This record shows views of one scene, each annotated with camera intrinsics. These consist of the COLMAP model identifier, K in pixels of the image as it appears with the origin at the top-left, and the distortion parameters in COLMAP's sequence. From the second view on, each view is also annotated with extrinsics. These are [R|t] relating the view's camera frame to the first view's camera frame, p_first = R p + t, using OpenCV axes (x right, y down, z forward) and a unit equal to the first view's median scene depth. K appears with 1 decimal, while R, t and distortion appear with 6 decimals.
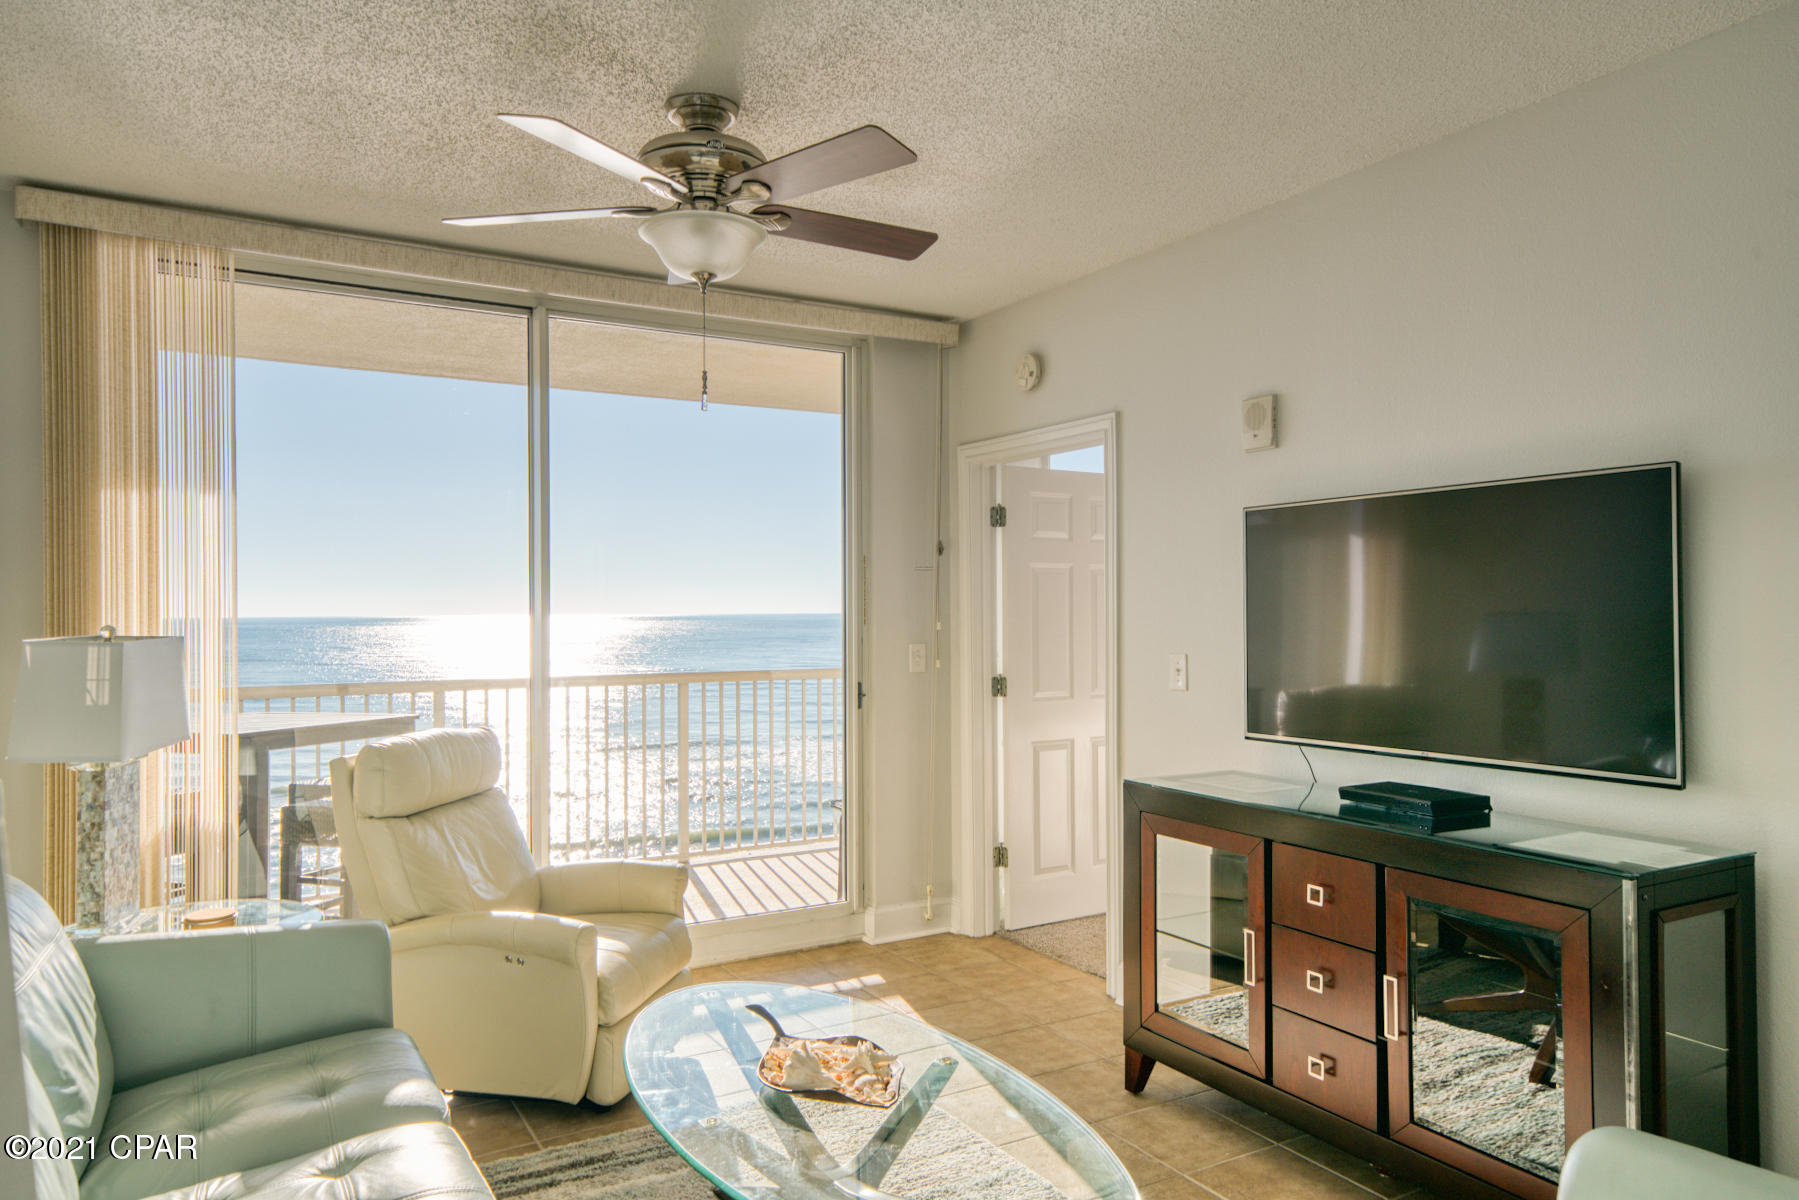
lens RADIAL K [[1175.0, 0, 899.5], [0, 1175.0, 600.0], [0, 0, 1]] dist [0.017286, 0.000075]
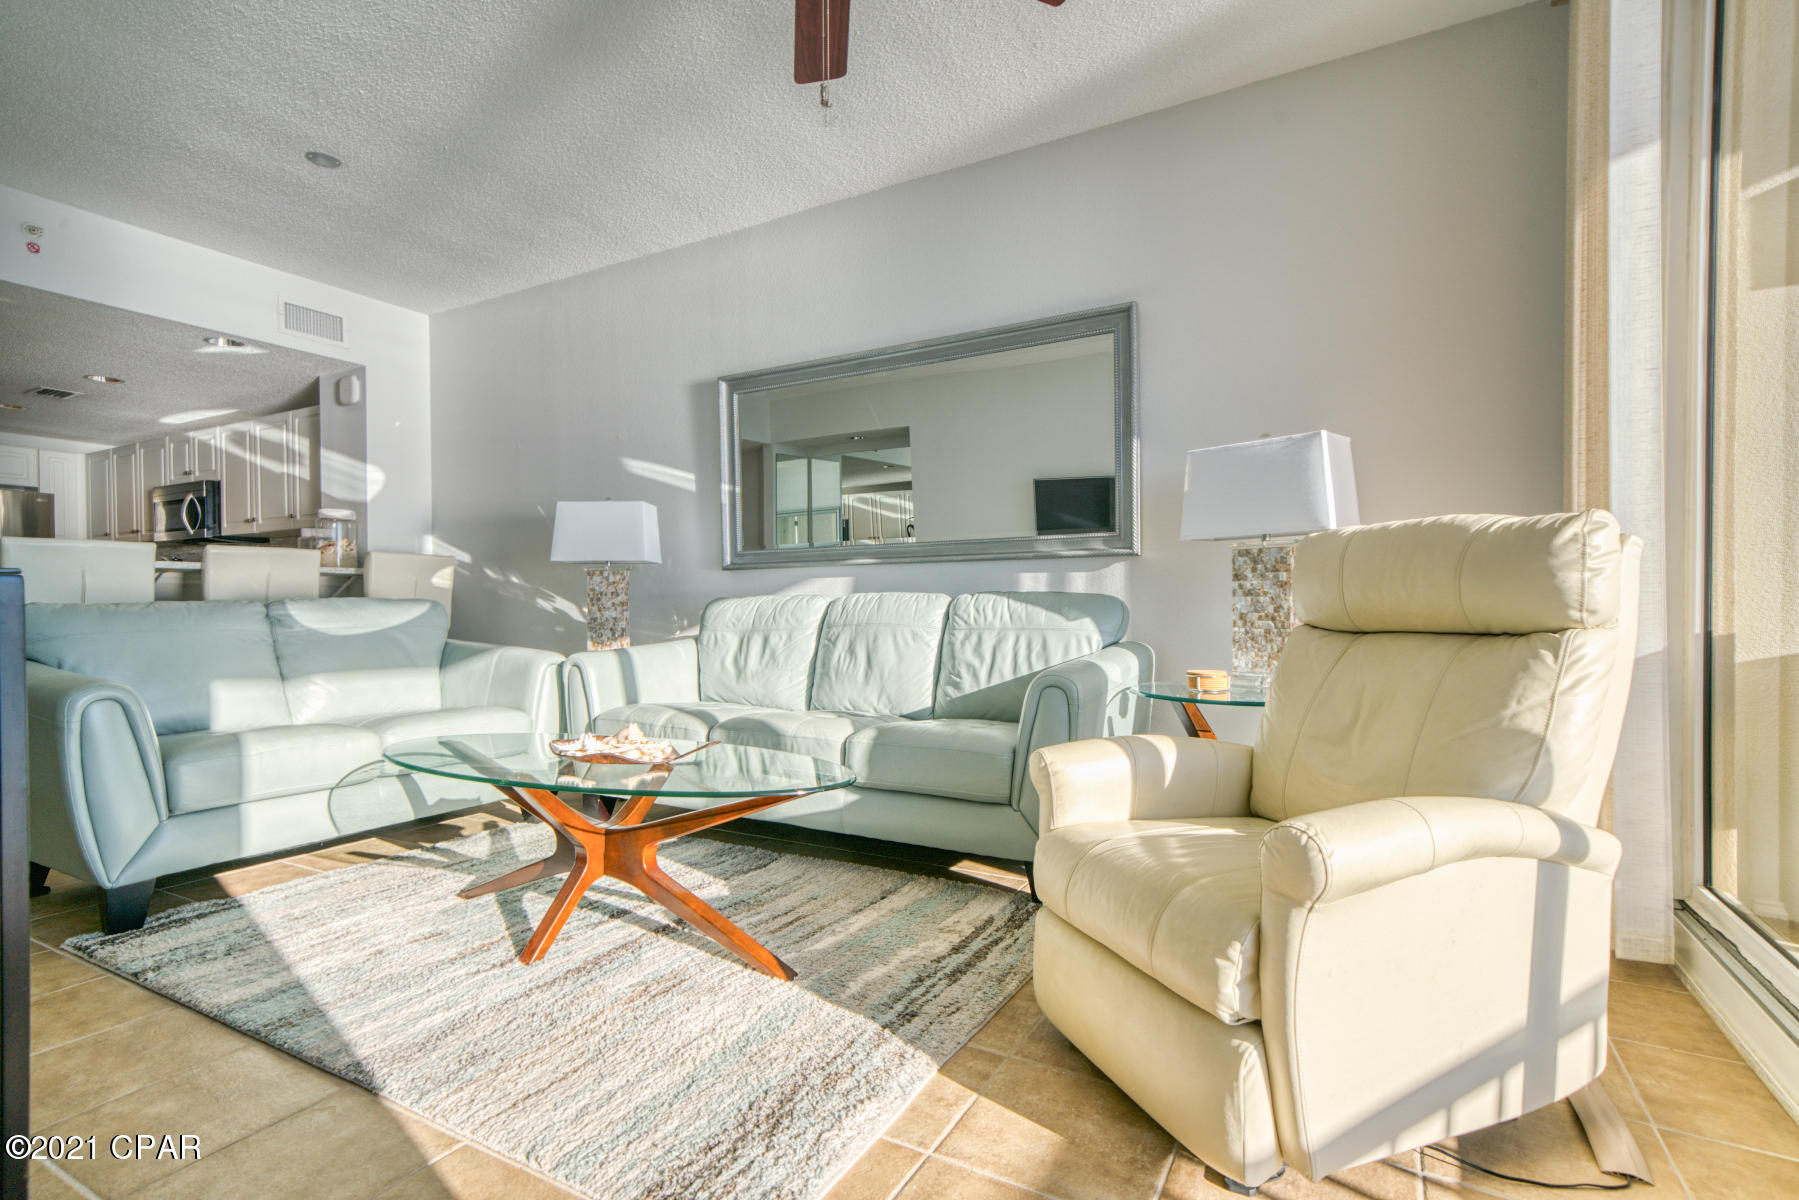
lens RADIAL K [[853.1, 0, 889.2], [0, 853.1, 609.4], [0, 0, 1]] dist [0.024630, 0.000041]
pose [[-0.868596, 0.012523, -0.495363, 0.086059], [0.012652, 0.999915, 0.003094, 0.145100], [0.495360, -0.003580, -0.868681, 1.180783]]
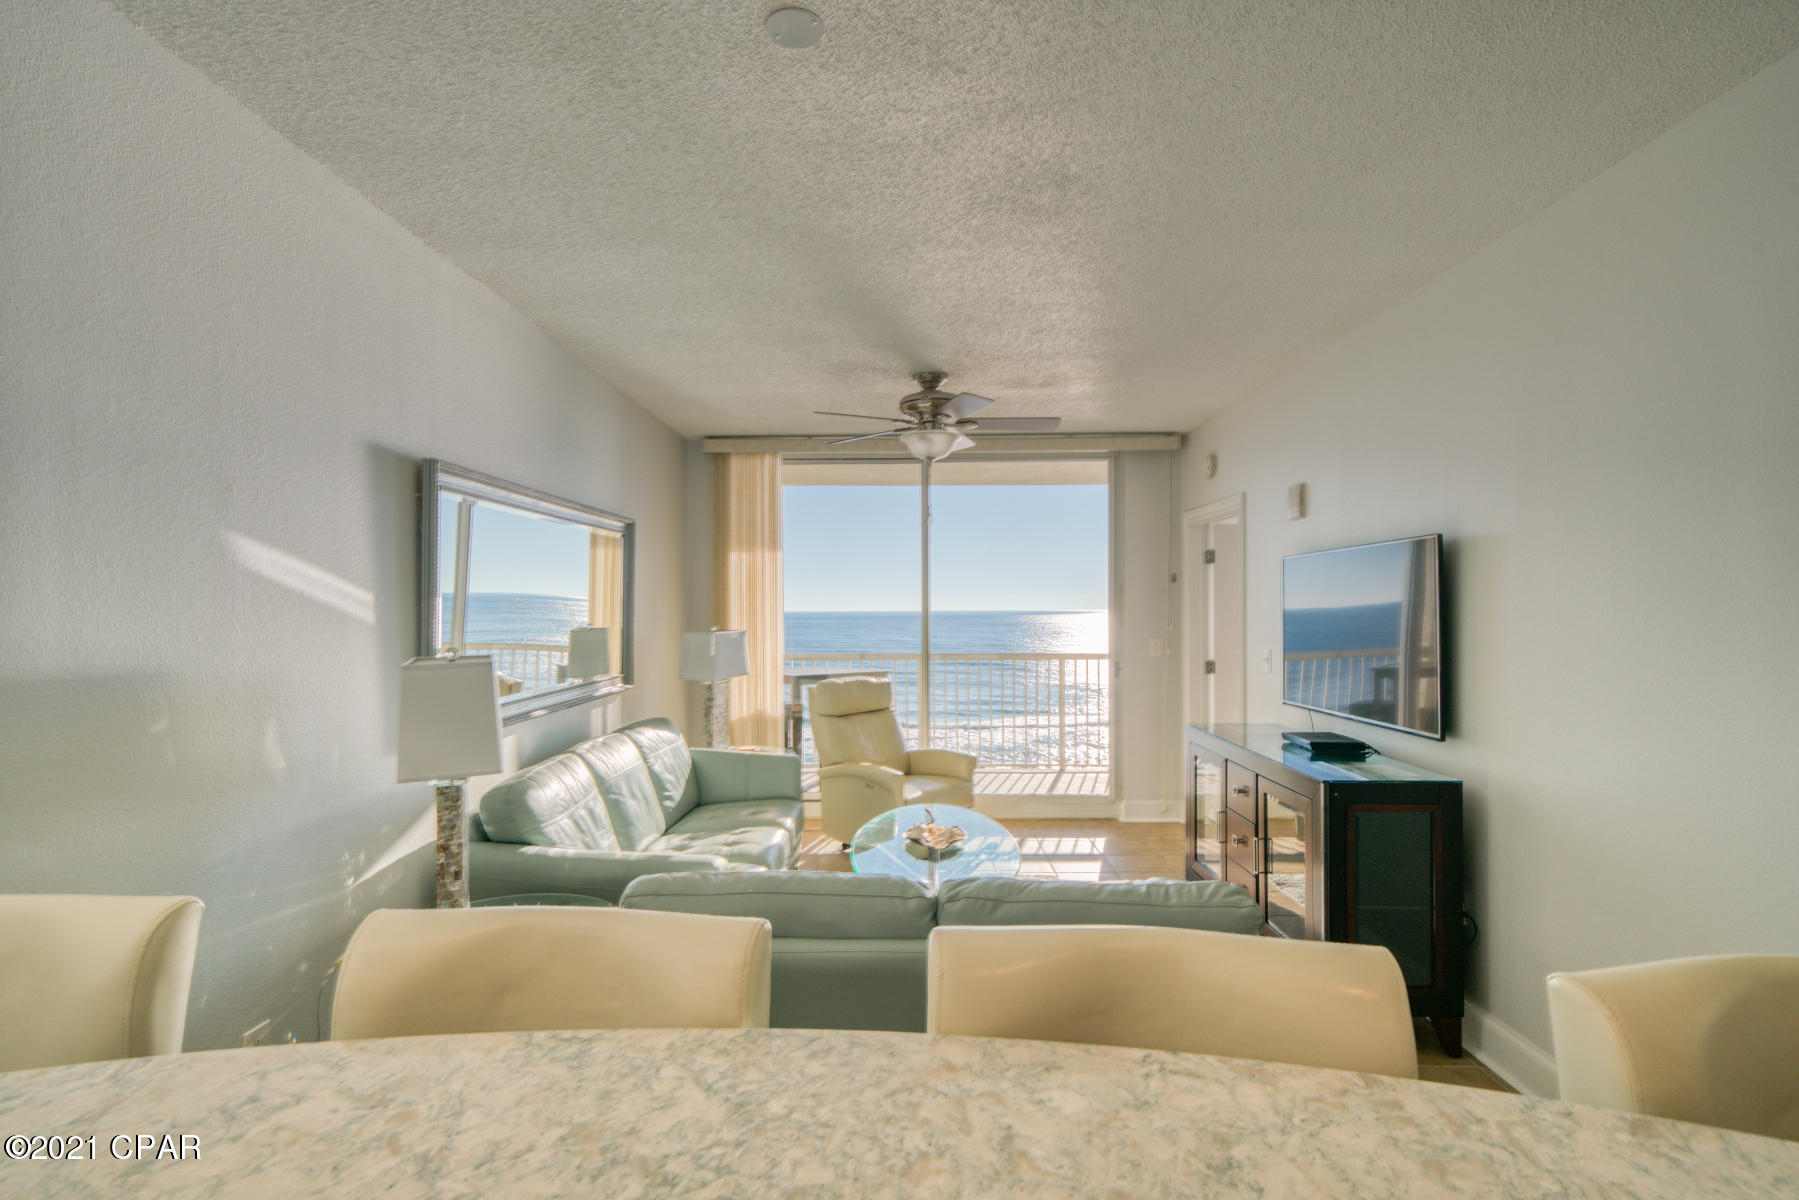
lens RADIAL K [[865.0, 0, 890.7], [0, 865.0, 605.3], [0, 0, 1]] dist [0.003350, 0.000153]
pose [[0.850447, -0.002032, -0.526057, 0.426080], [0.005672, 0.999970, 0.005307, -0.021391], [0.526030, -0.007498, 0.850433, -0.241391]]
